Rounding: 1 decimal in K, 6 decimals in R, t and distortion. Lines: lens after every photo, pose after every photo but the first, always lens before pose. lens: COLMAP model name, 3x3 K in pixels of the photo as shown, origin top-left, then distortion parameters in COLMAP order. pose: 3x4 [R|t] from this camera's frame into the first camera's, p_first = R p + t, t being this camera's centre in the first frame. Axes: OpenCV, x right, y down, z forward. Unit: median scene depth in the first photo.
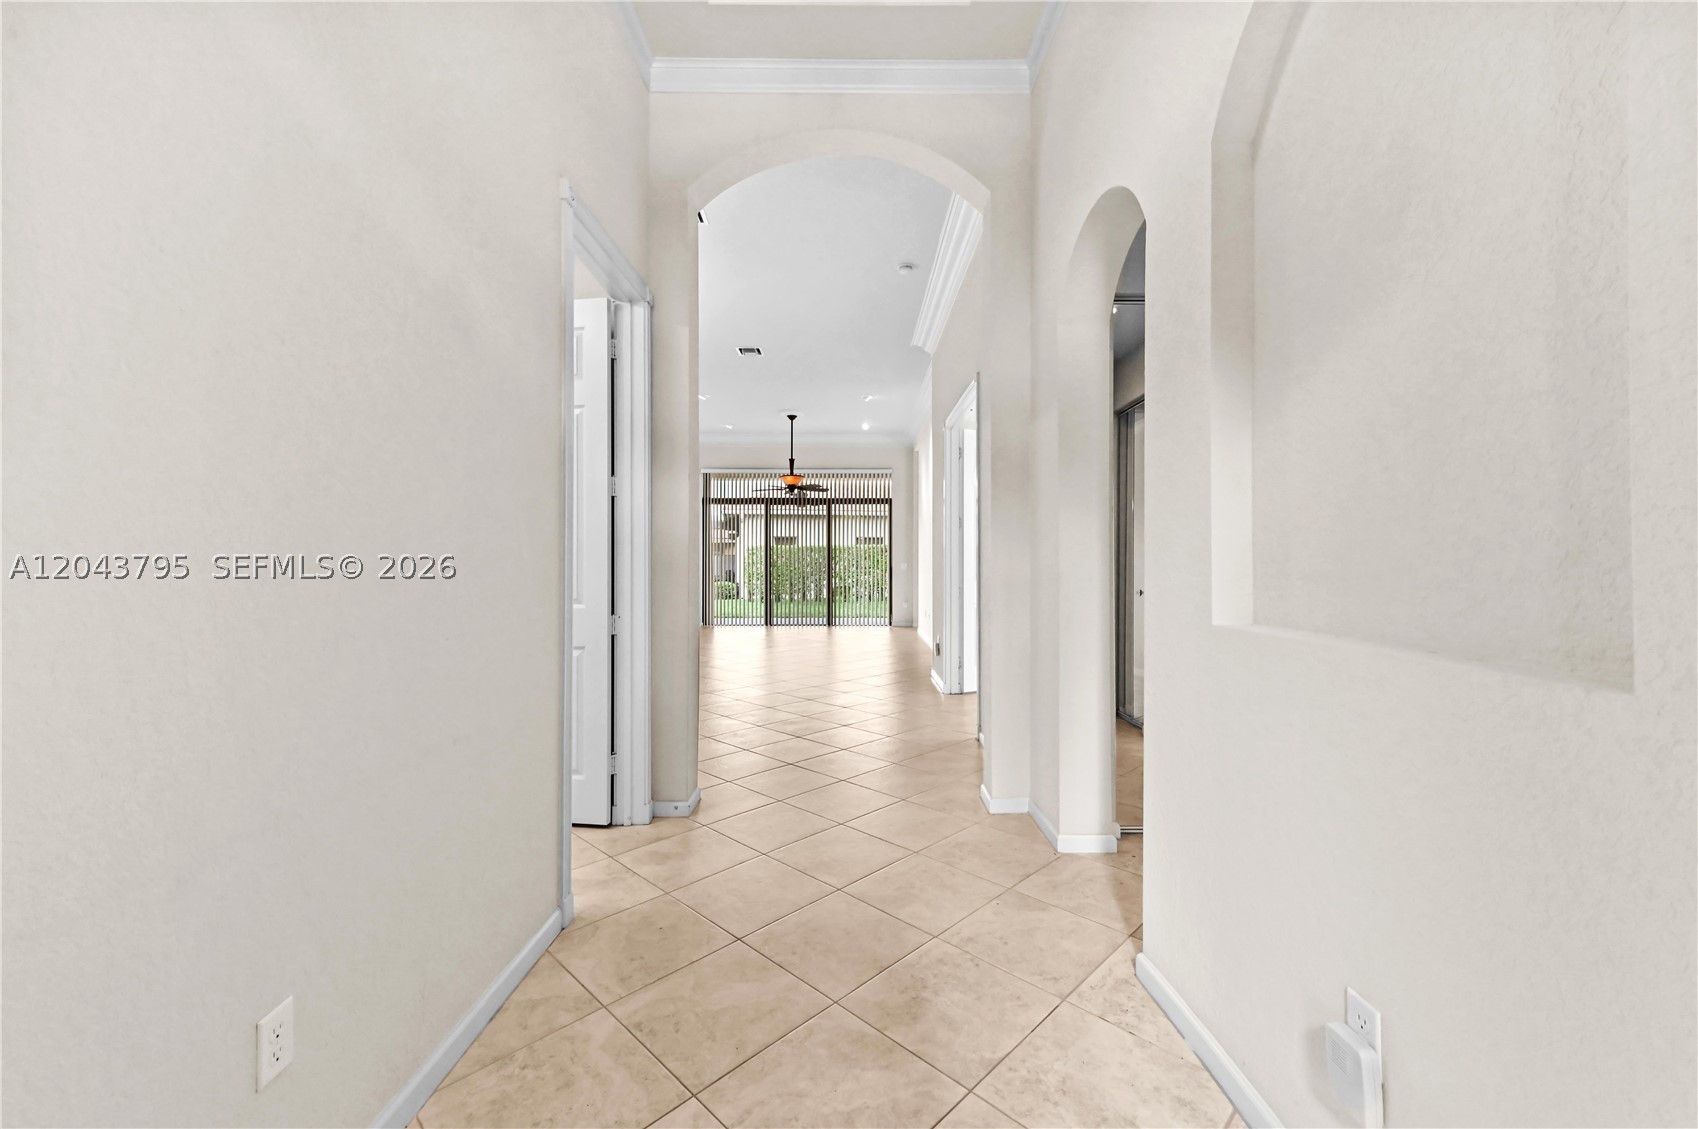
lens RADIAL K [[665.6, 0, 845.4], [0, 665.6, 574.5], [0, 0, 1]] dist [0.017070, 0.000090]
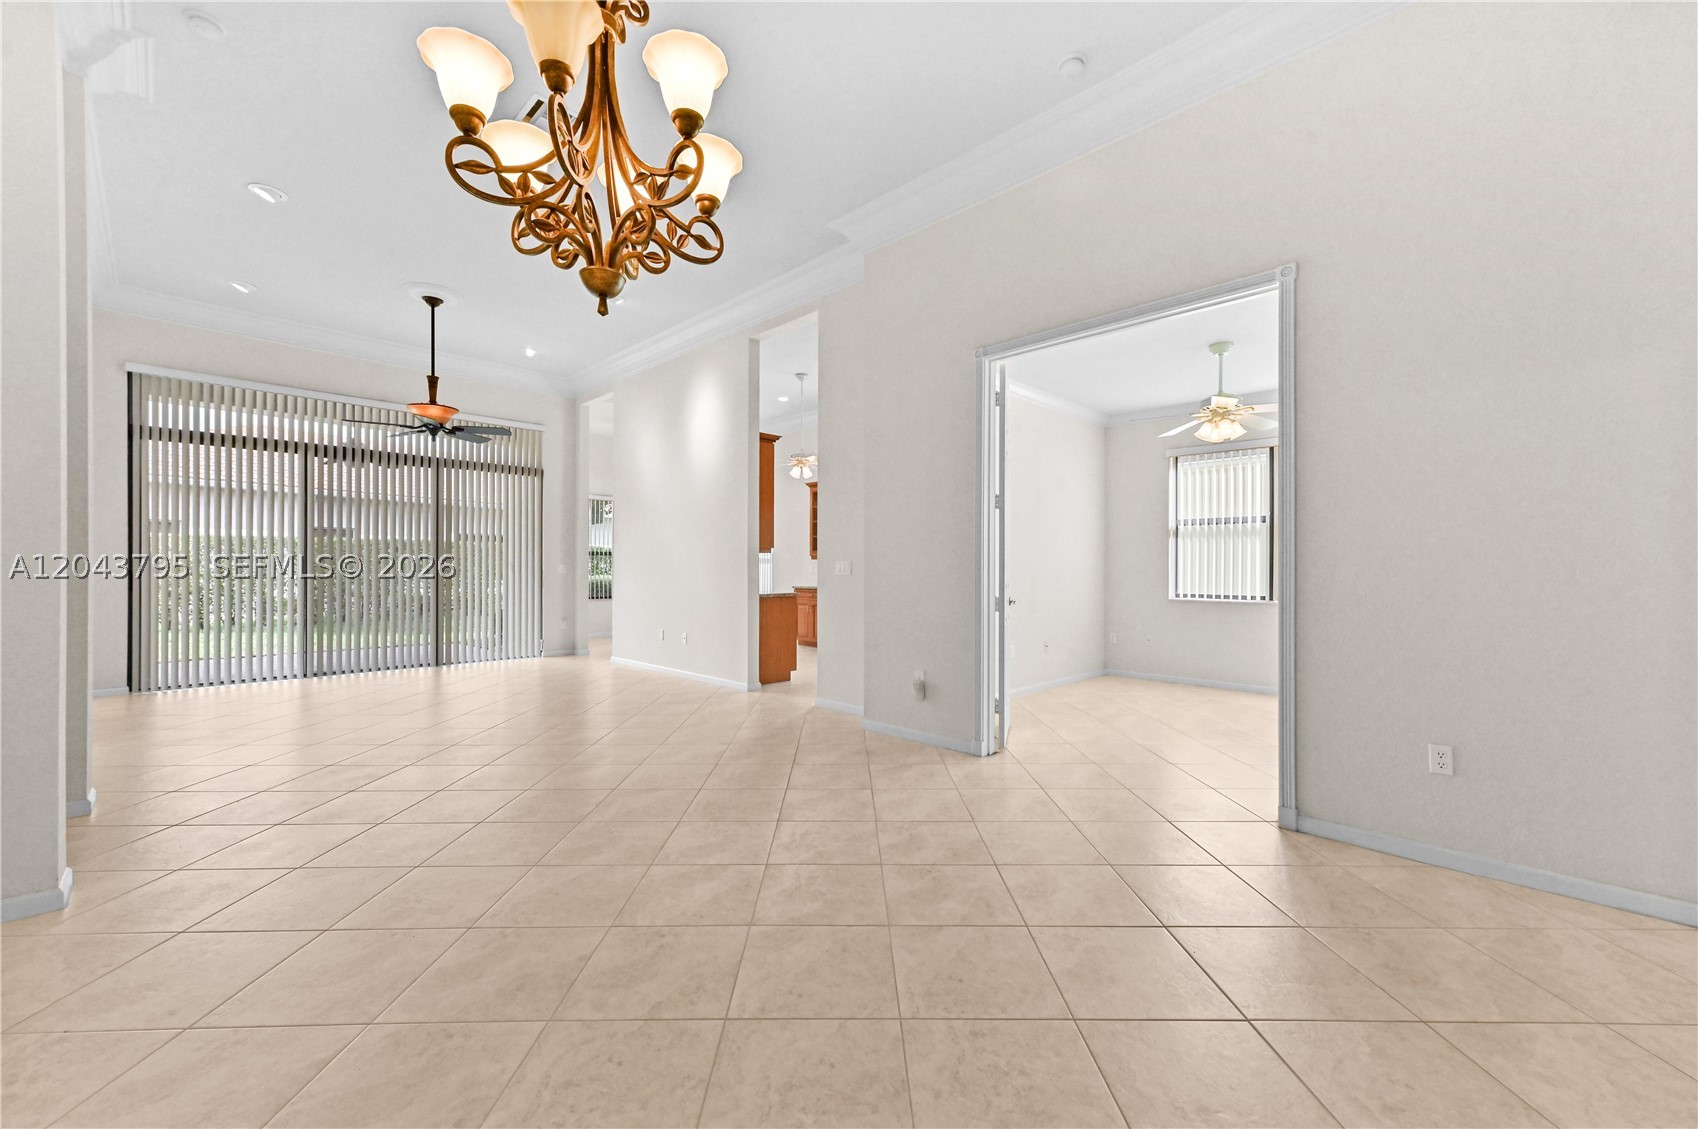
lens RADIAL K [[665.6, 0, 845.4], [0, 665.6, 574.5], [0, 0, 1]] dist [0.017070, 0.000090]
pose [[0.716813, 0.000186, 0.697266, -0.185294], [0.001679, 0.999997, -0.001994, -0.005187], [-0.697264, 0.002600, 0.716810, 0.296724]]
